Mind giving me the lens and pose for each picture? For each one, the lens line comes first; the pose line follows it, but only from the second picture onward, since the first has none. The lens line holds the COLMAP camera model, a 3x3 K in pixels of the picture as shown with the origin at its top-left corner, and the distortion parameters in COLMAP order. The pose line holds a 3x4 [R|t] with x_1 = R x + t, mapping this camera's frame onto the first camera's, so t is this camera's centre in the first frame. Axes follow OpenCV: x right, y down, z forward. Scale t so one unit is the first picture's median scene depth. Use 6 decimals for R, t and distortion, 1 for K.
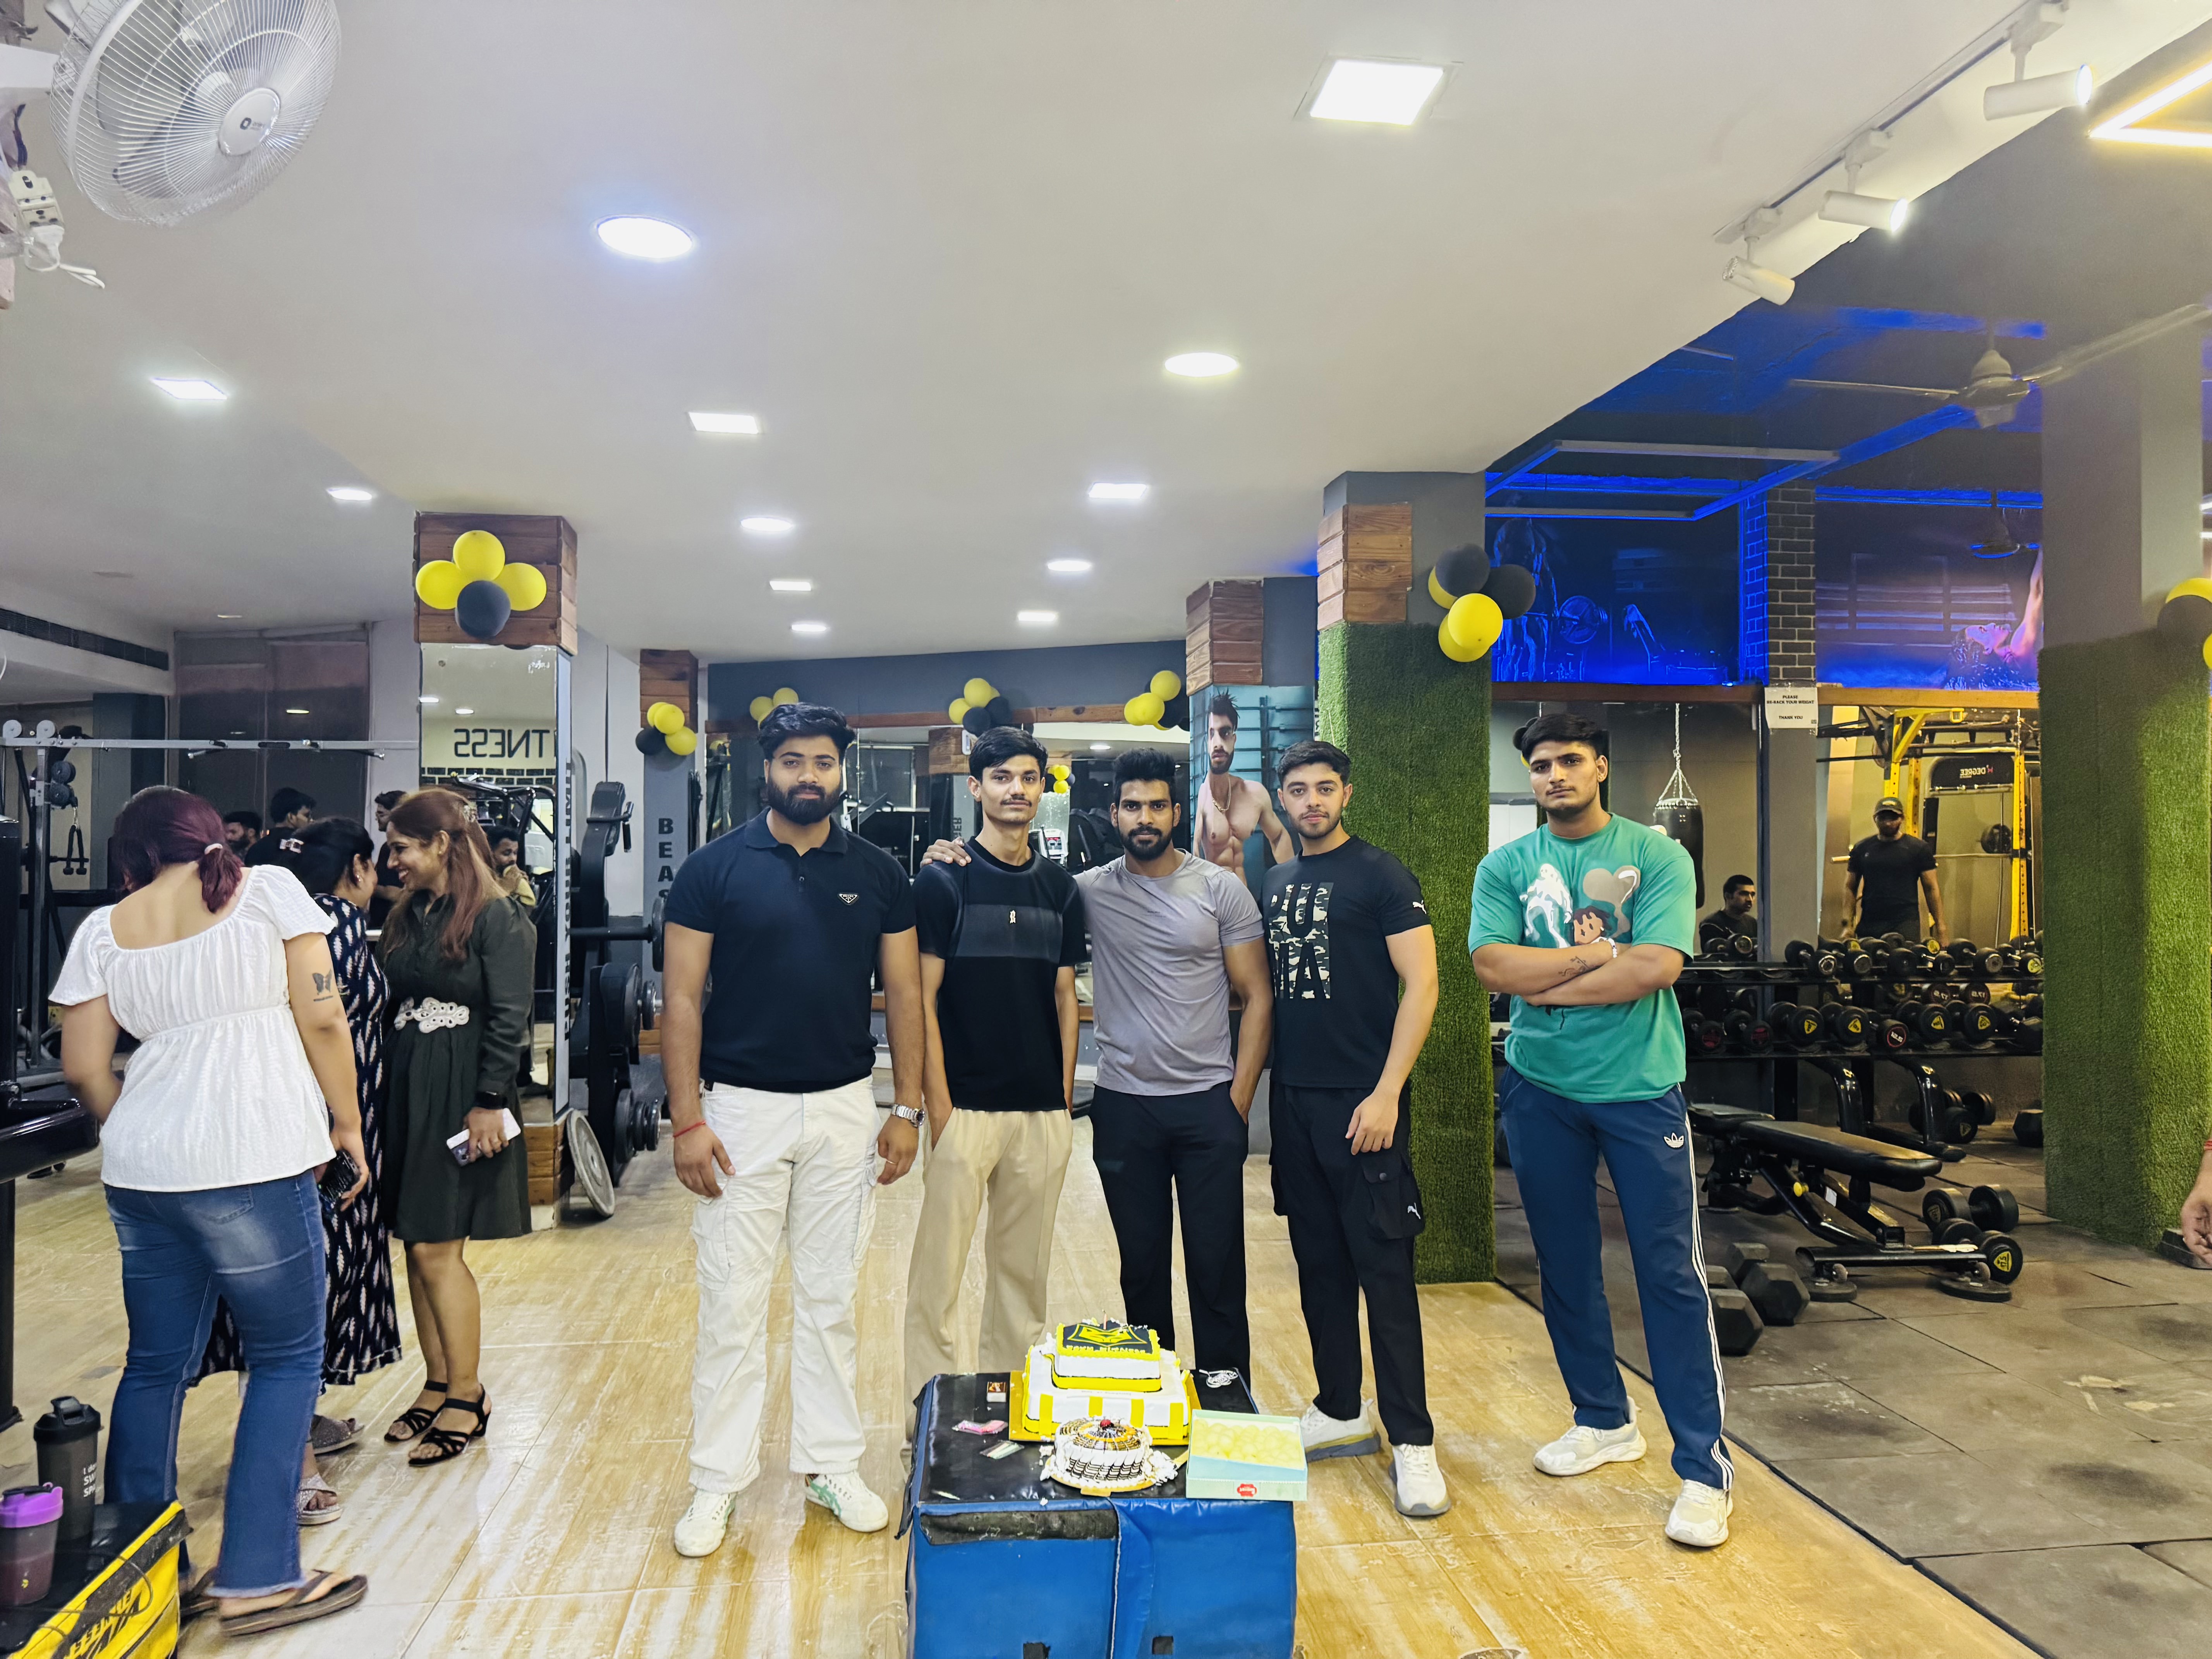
lens RADIAL K [[1554.1, 0, 1076.7], [0, 1554.1, 822.5], [0, 0, 1]] dist [0.036516, -0.047855]
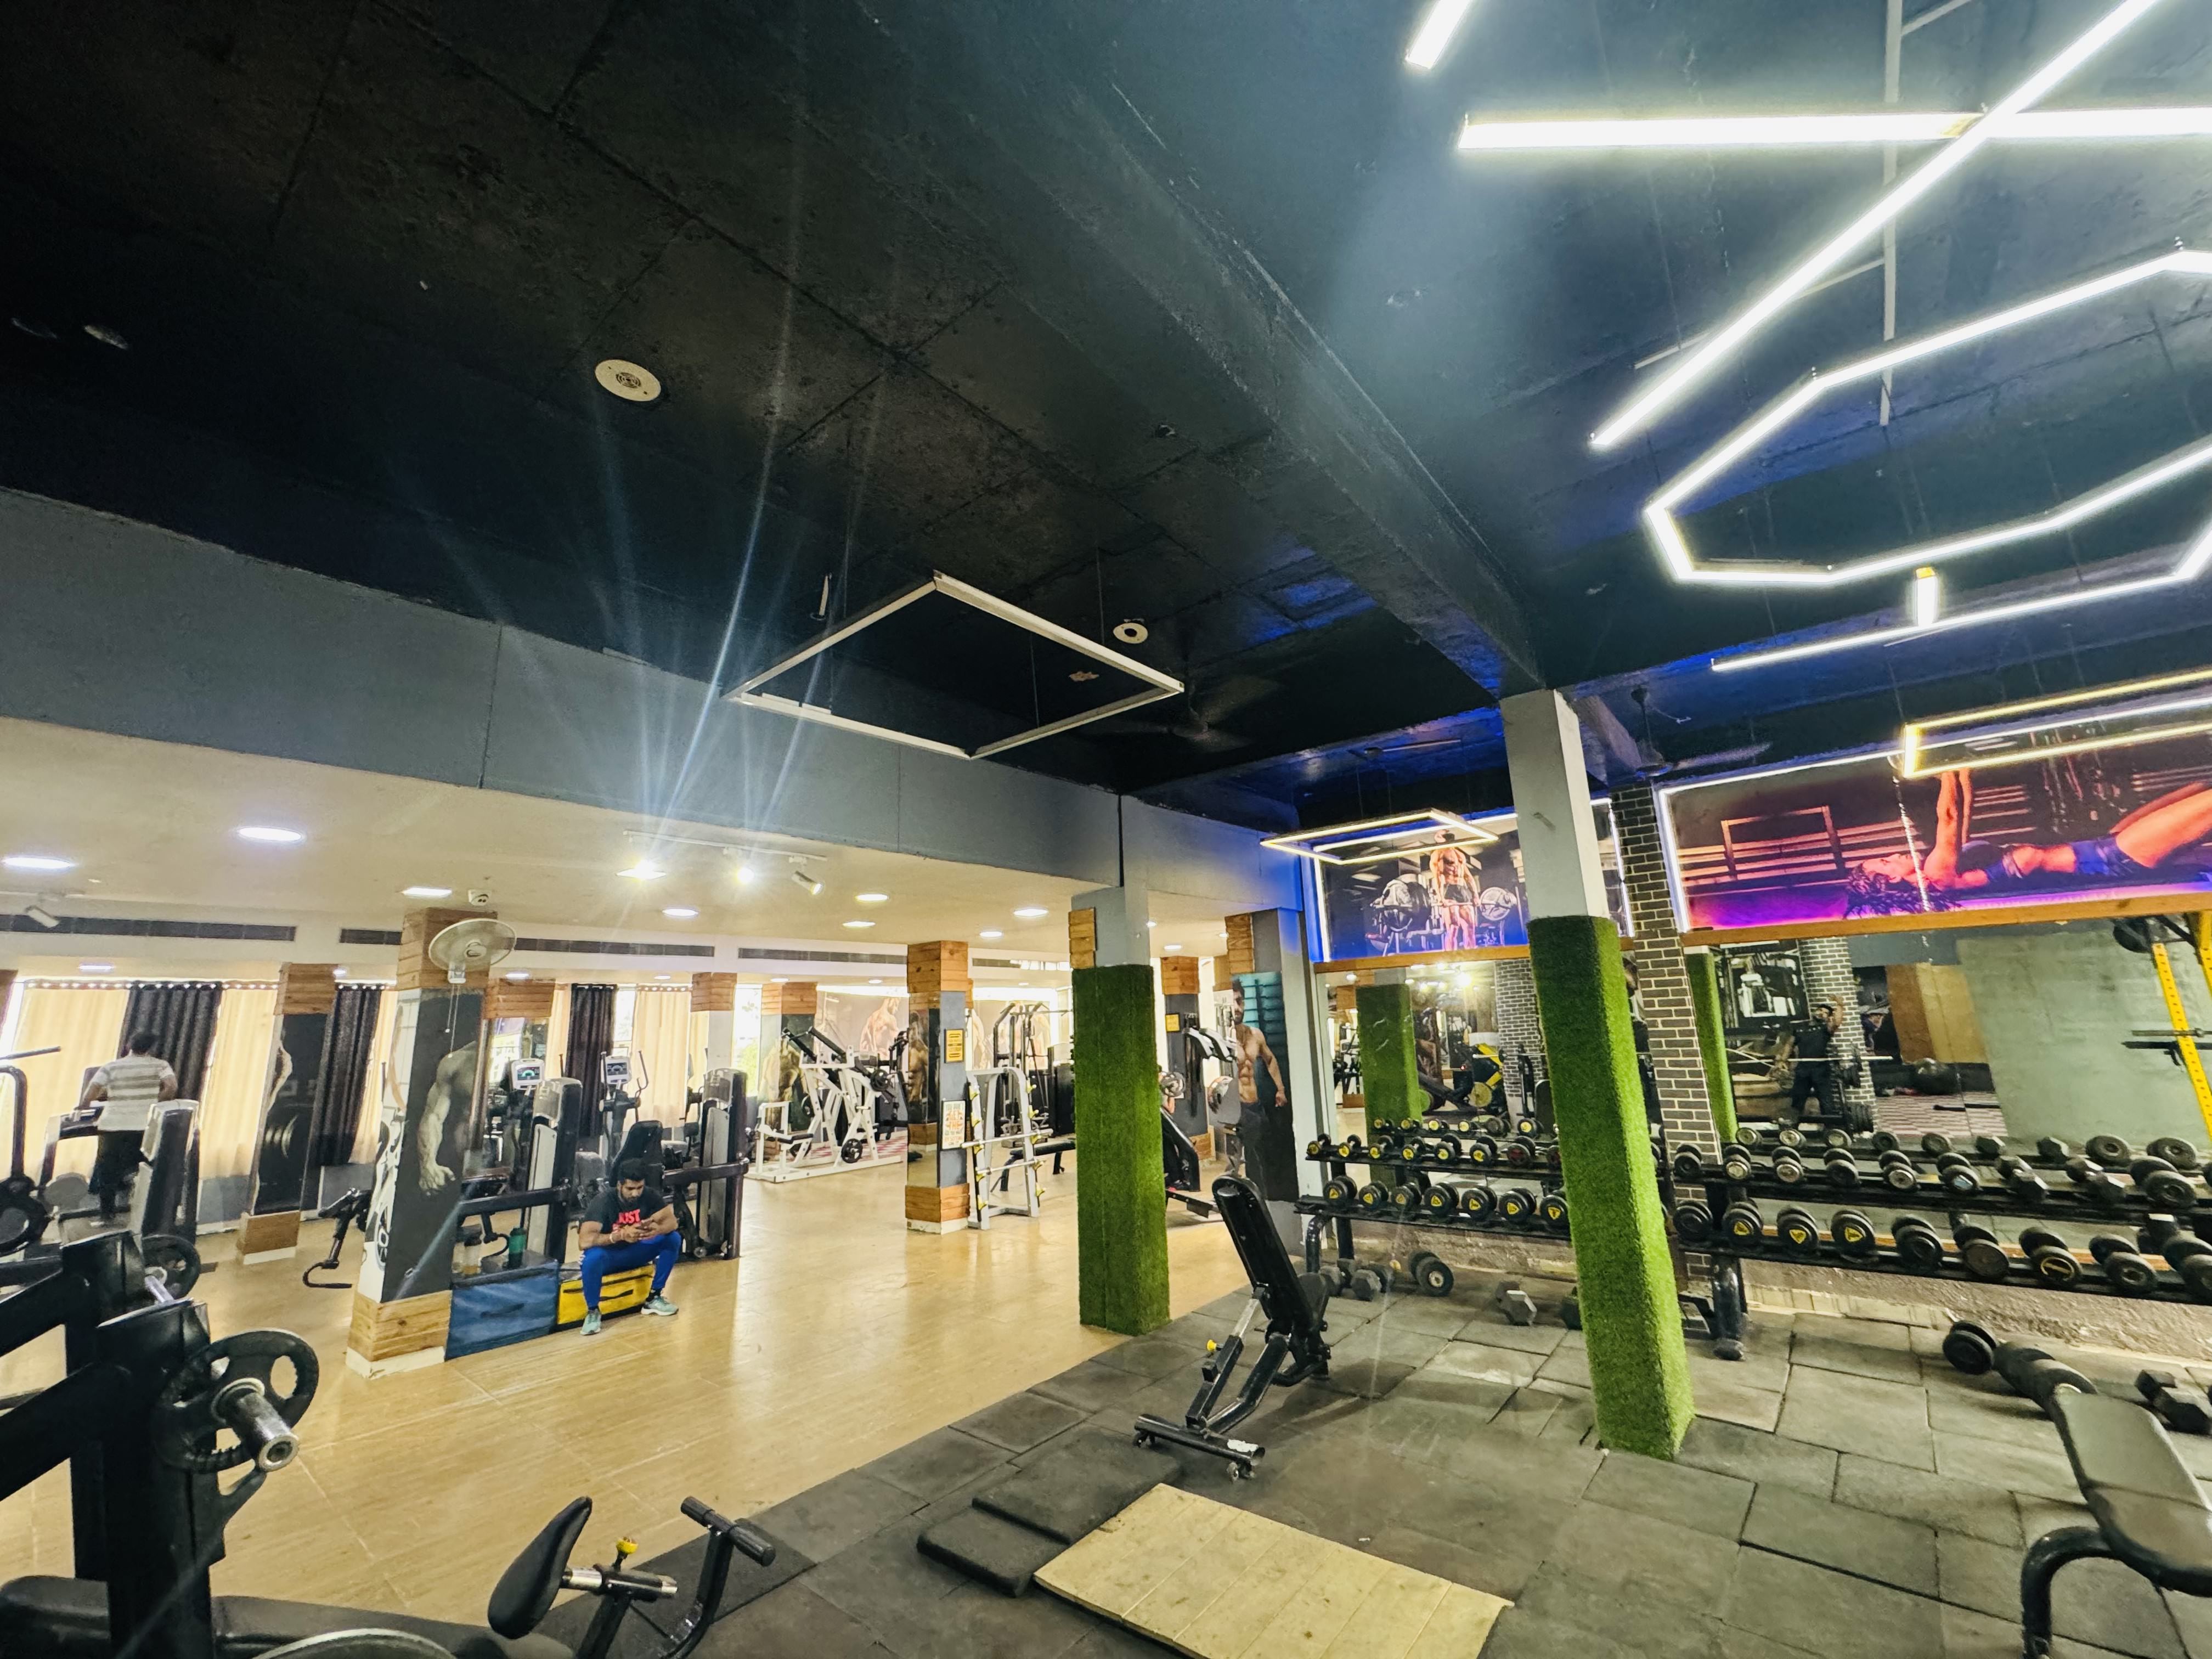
lens RADIAL K [[885.4, 0, 1107.8], [0, 885.4, 823.9], [0, 0, 1]] dist [0.000178, -0.000533]
pose [[0.680364, -0.190929, -0.707567, 0.982022], [0.049203, 0.975190, -0.215833, -0.056003], [0.731221, 0.112031, 0.672879, 0.208044]]
